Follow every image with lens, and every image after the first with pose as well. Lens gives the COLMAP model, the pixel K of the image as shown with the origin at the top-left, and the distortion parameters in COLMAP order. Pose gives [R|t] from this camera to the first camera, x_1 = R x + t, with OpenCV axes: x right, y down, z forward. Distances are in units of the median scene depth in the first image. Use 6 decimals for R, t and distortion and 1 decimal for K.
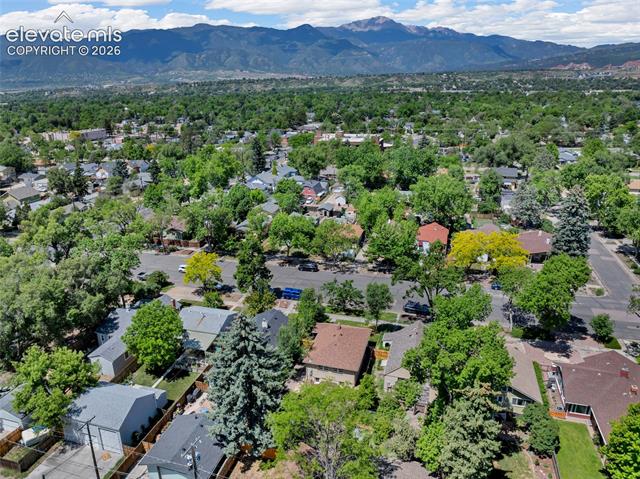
lens RADIAL K [[456.4, 0, 320.0], [0, 456.4, 239.5], [0, 0, 1]] dist [-0.047285, -0.000767]
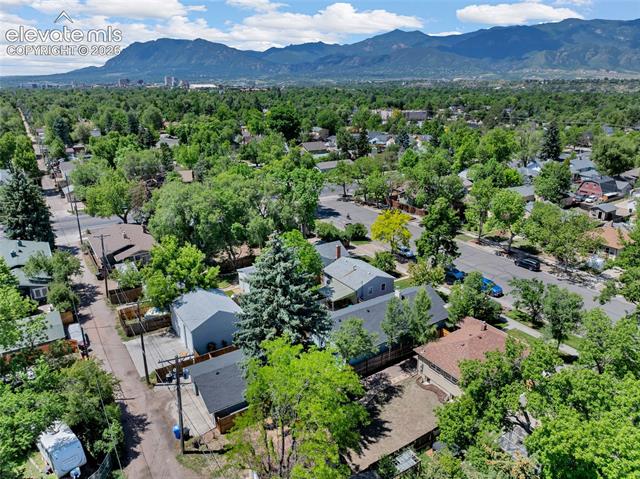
lens RADIAL K [[456.4, 0, 320.0], [0, 456.4, 239.5], [0, 0, 1]] dist [-0.047285, -0.000767]
pose [[0.766474, 0.234598, -0.597897, 0.149561], [-0.228184, 0.969639, 0.087938, 0.032644], [0.600375, 0.069028, 0.796734, 0.161730]]
